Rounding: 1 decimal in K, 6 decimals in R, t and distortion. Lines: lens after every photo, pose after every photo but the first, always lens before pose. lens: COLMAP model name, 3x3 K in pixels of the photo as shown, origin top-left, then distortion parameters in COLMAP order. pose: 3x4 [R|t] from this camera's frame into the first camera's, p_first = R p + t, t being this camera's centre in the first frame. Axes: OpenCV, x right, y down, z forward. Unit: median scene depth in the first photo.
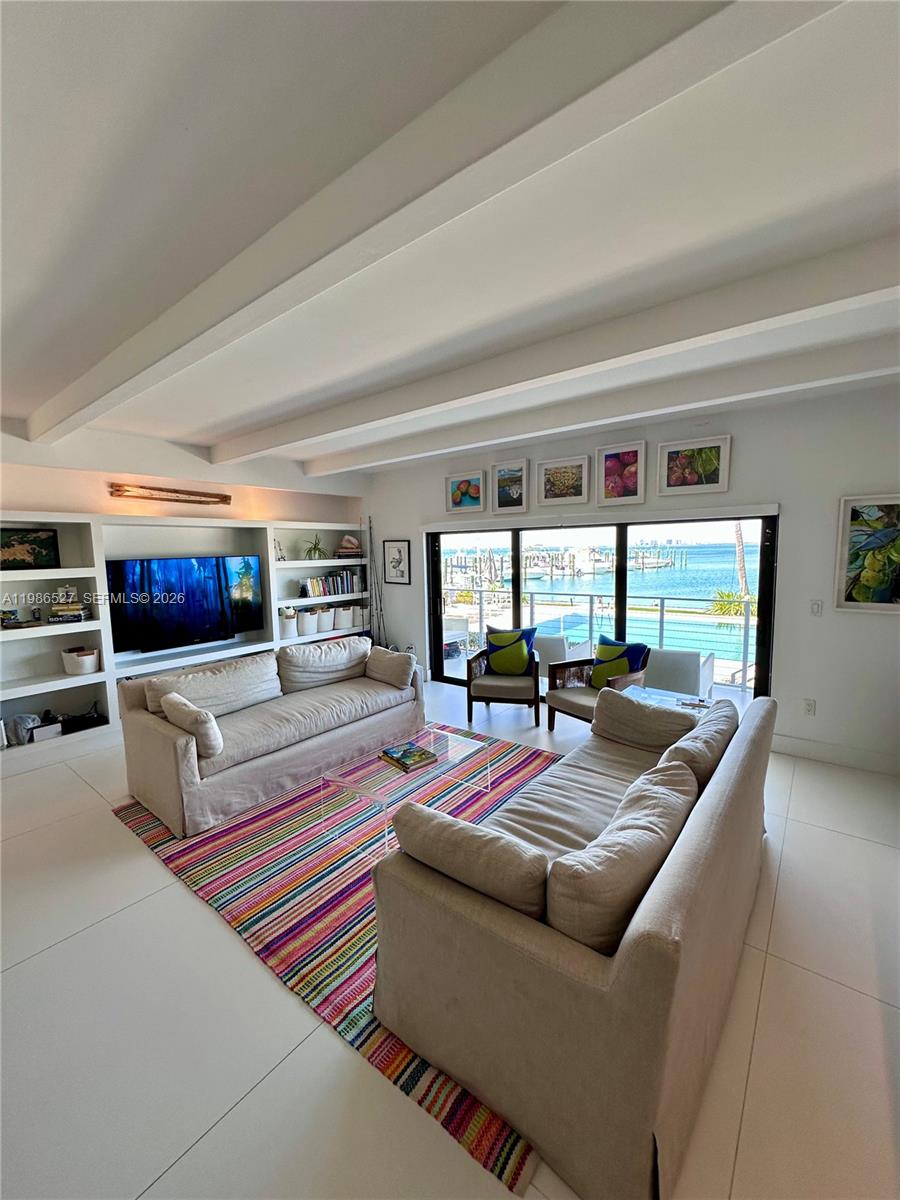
lens RADIAL K [[478.3, 0, 449.5], [0, 478.3, 601.9], [0, 0, 1]] dist [-0.003195, 0.000986]
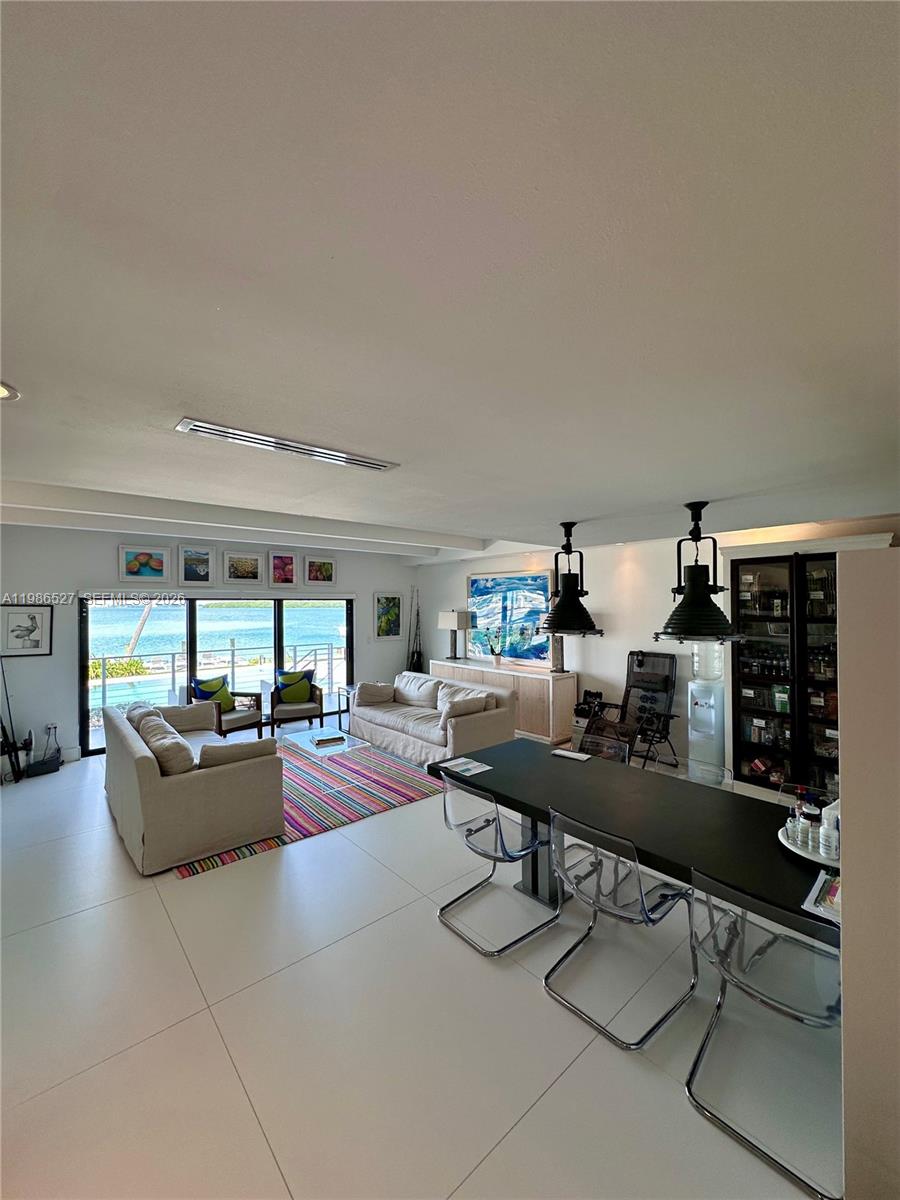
lens RADIAL K [[478.3, 0, 451.7], [0, 478.3, 602.5], [0, 0, 1]] dist [-0.003195, 0.000986]
pose [[0.176231, 0.023960, 0.984057, -1.052171], [0.109993, 0.992963, -0.043875, -0.016232], [-0.978184, 0.115972, 0.172356, 0.147094]]
